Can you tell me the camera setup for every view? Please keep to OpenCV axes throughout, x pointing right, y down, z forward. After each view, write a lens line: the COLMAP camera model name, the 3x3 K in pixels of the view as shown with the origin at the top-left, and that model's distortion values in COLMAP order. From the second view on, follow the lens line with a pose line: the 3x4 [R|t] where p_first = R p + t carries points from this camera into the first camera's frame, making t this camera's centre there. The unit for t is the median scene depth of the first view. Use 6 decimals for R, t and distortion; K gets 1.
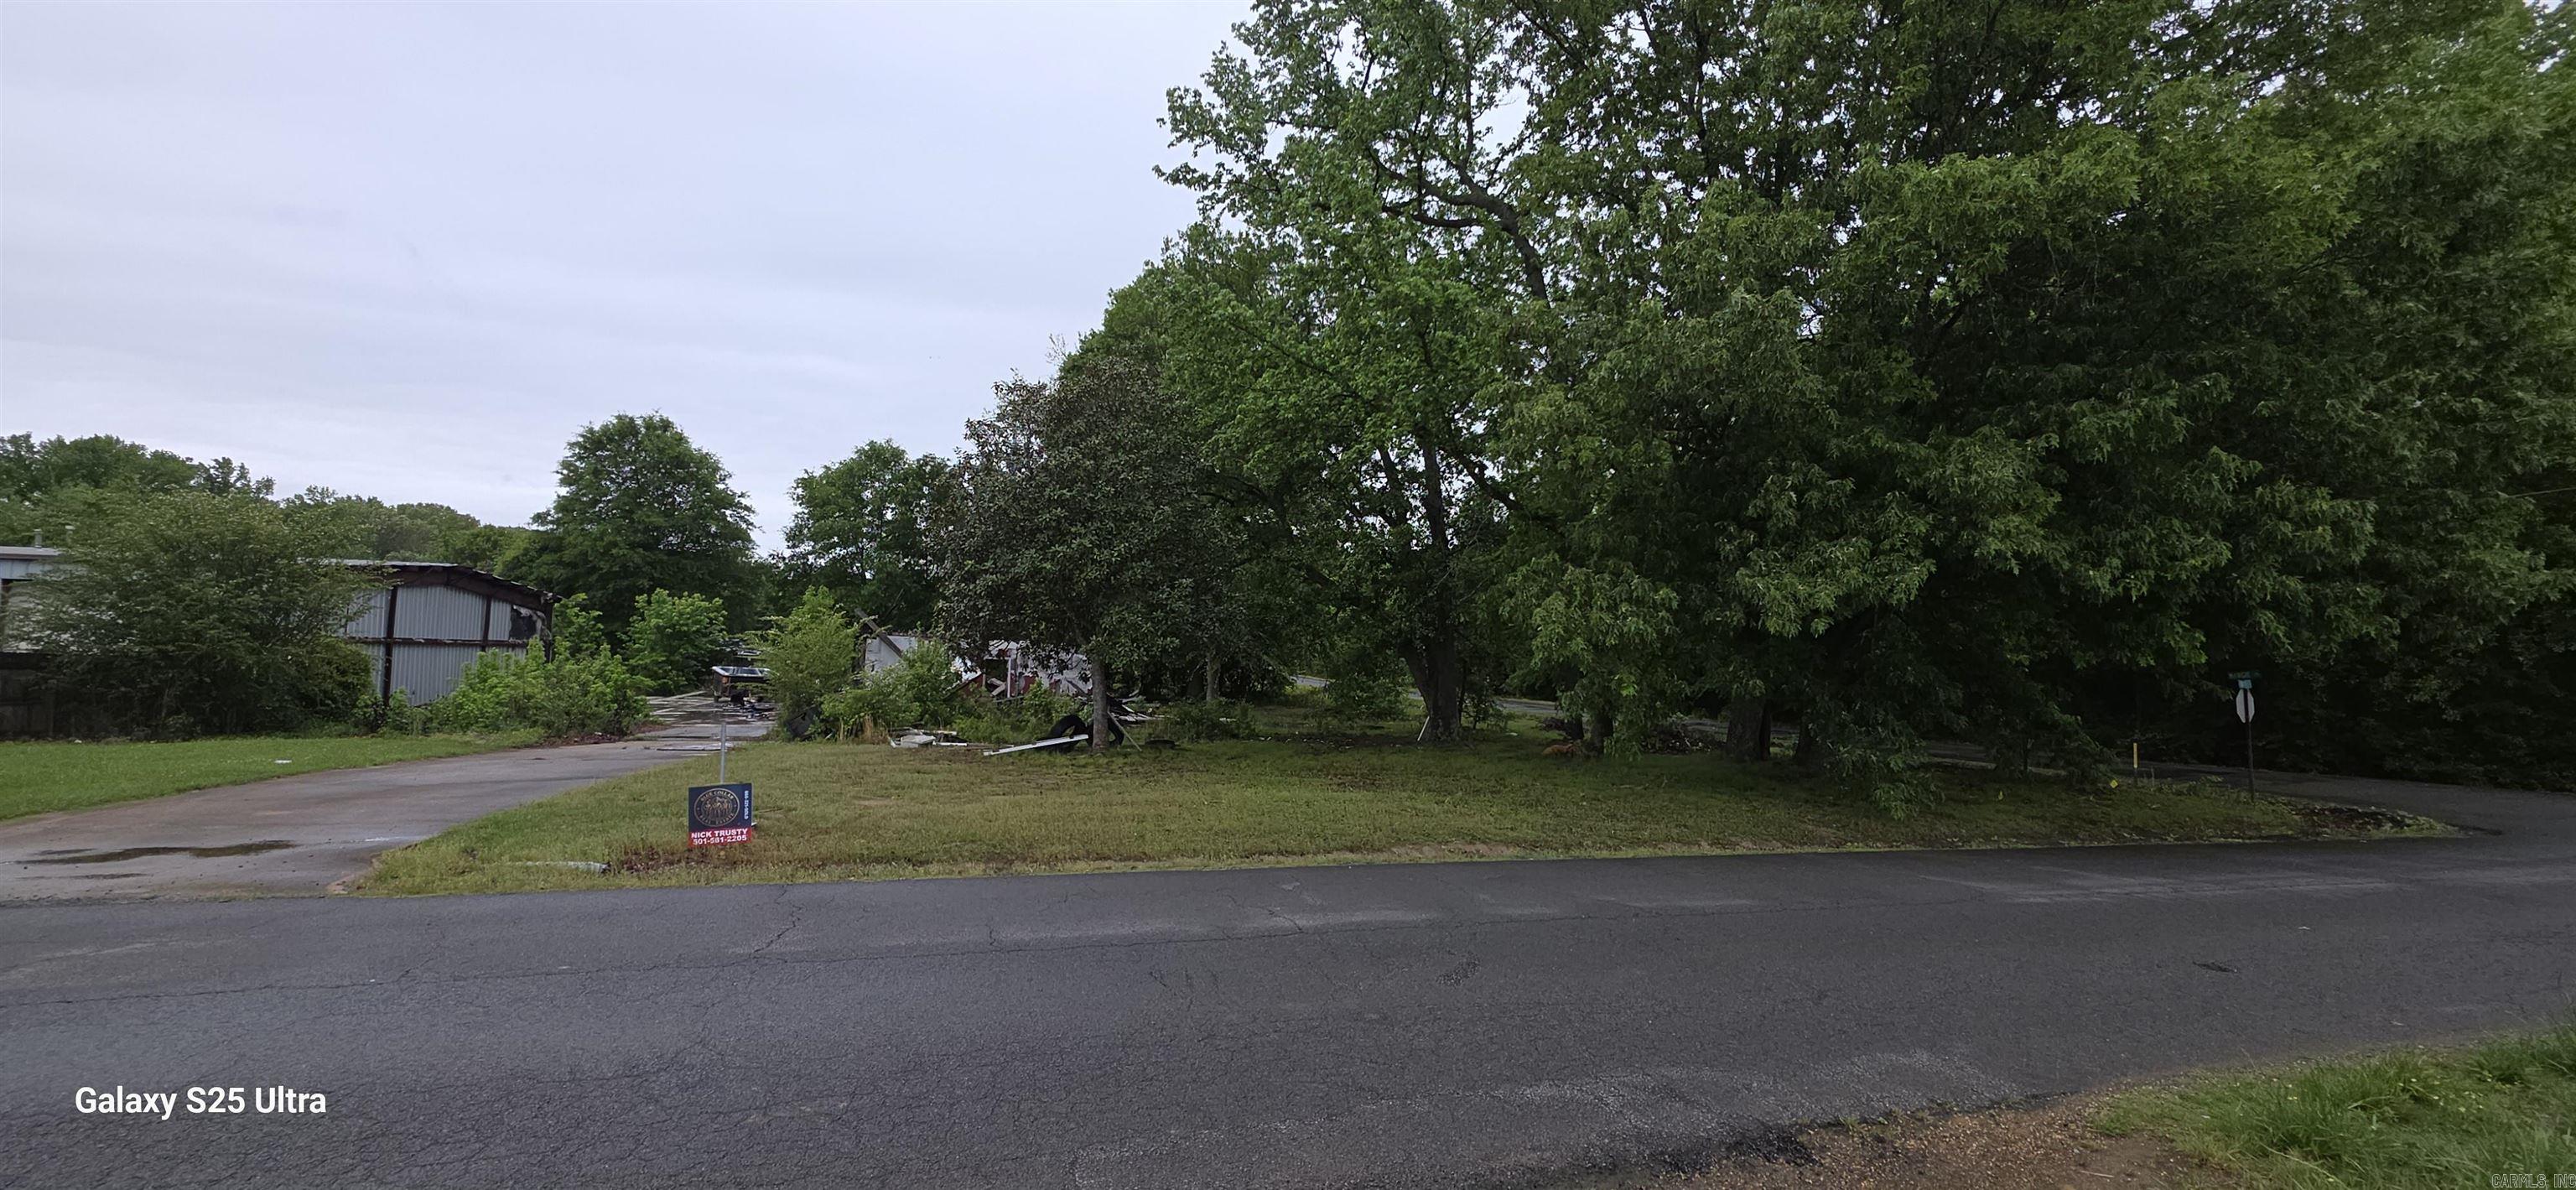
lens RADIAL K [[1018.5, 0, 1258.0], [0, 1018.5, 607.1], [0, 0, 1]] dist [0.000787, 0.000607]
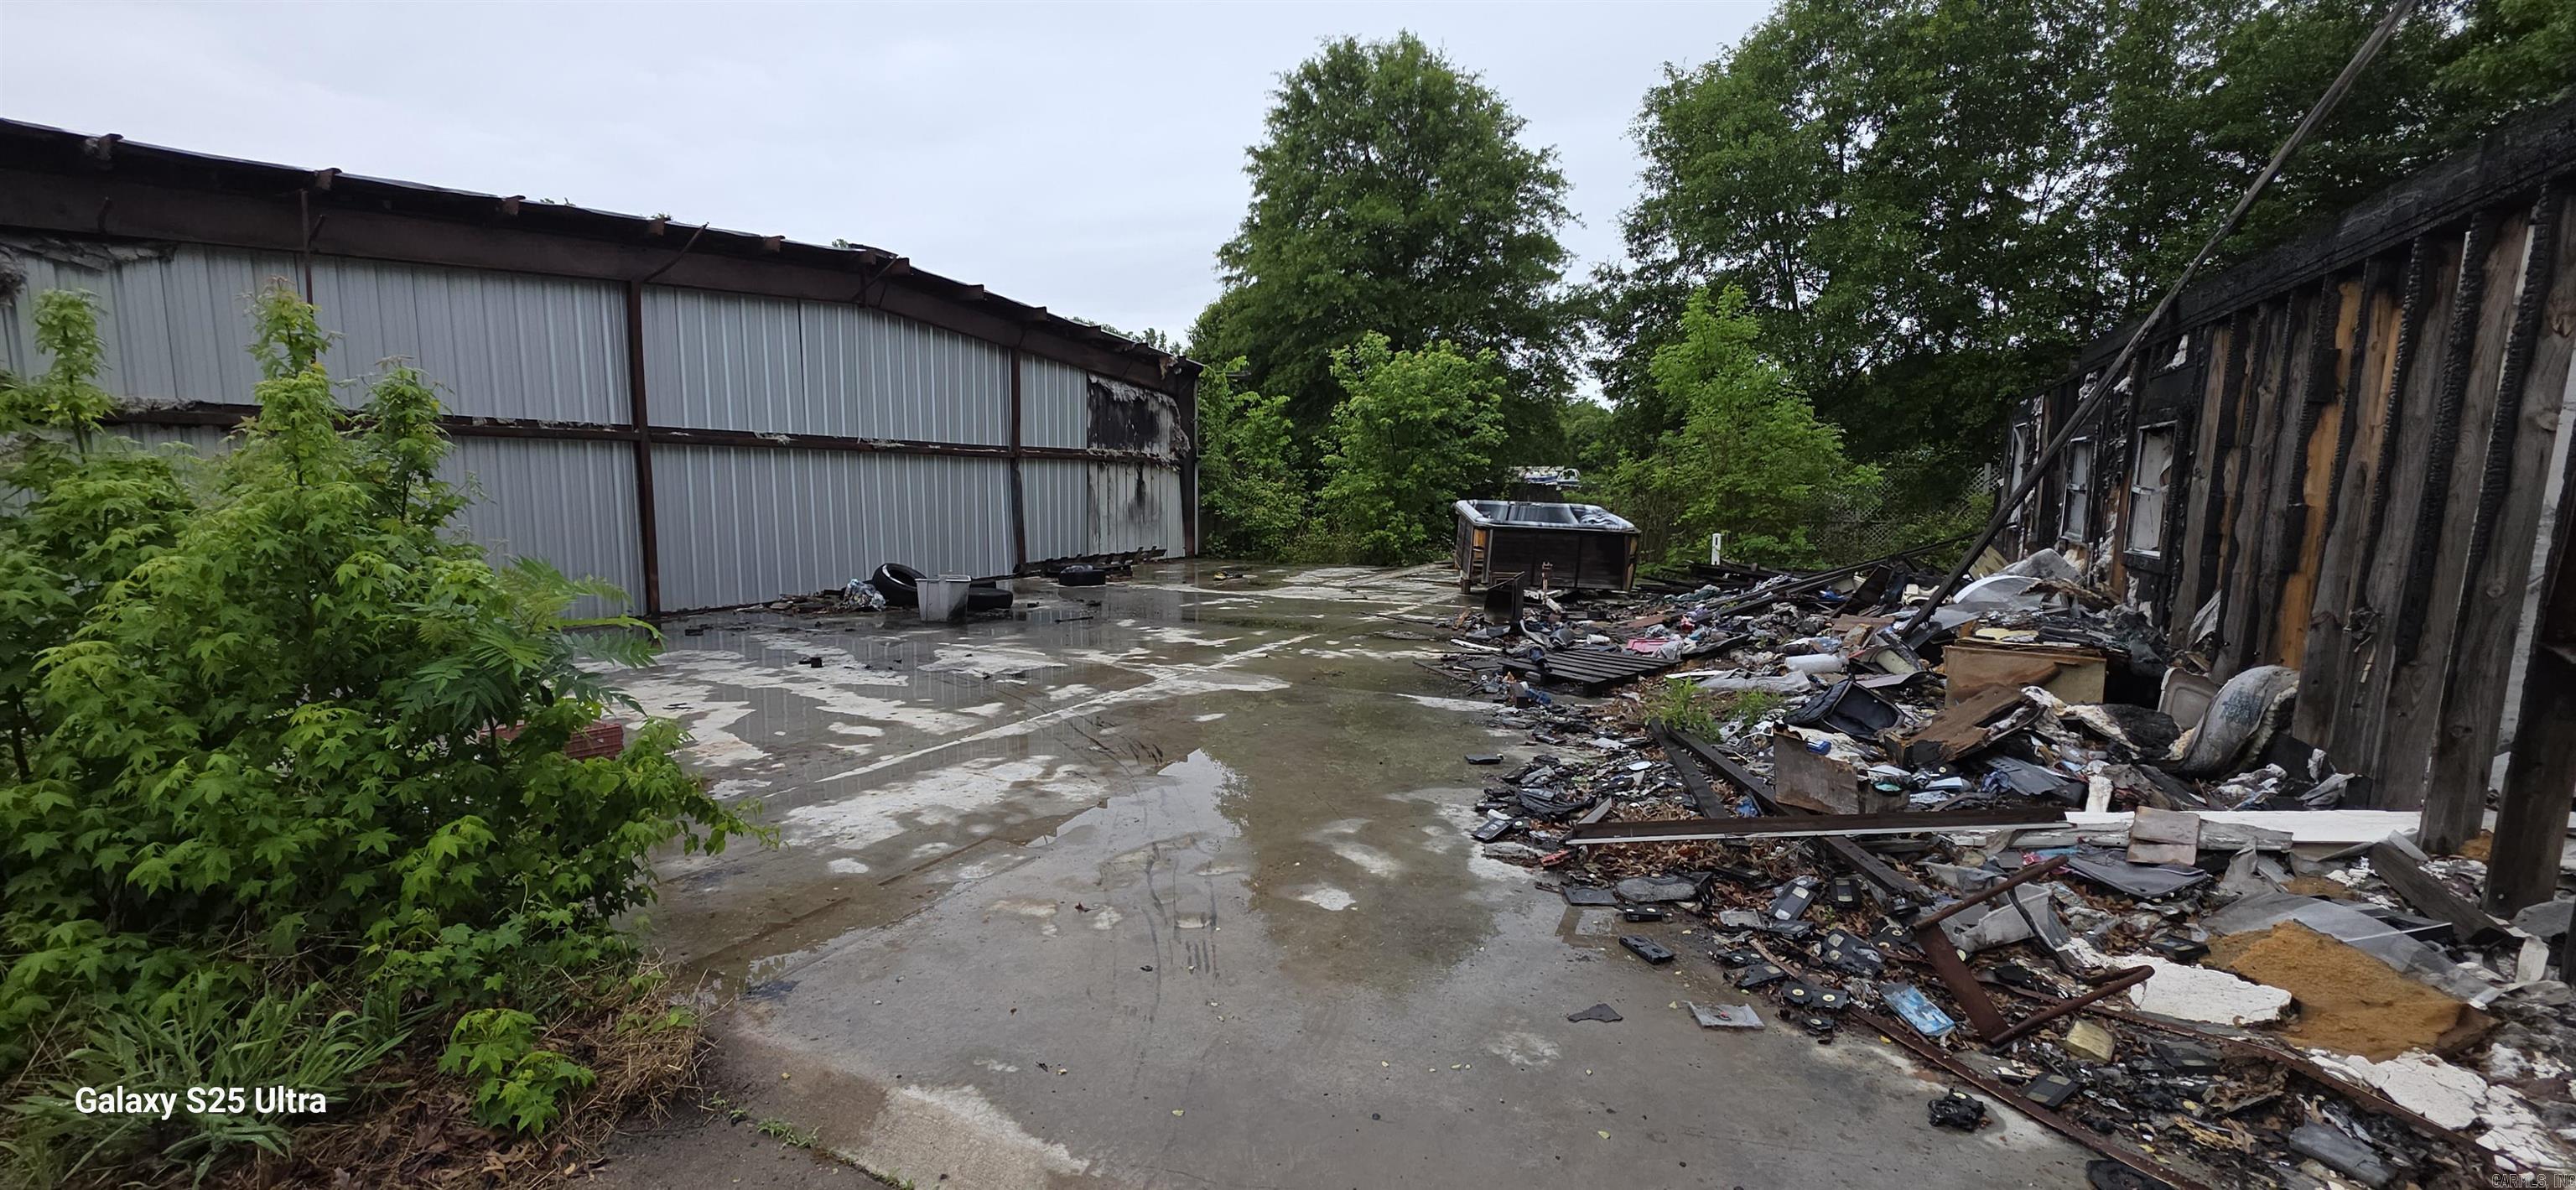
lens RADIAL K [[1018.5, 0, 1258.0], [0, 1018.5, 607.1], [0, 0, 1]] dist [0.000787, 0.000607]
pose [[0.727774, 0.062973, -0.682920, -0.314154], [0.047143, 0.988826, 0.141420, 0.038662], [0.684195, -0.135117, 0.716673, 0.641995]]
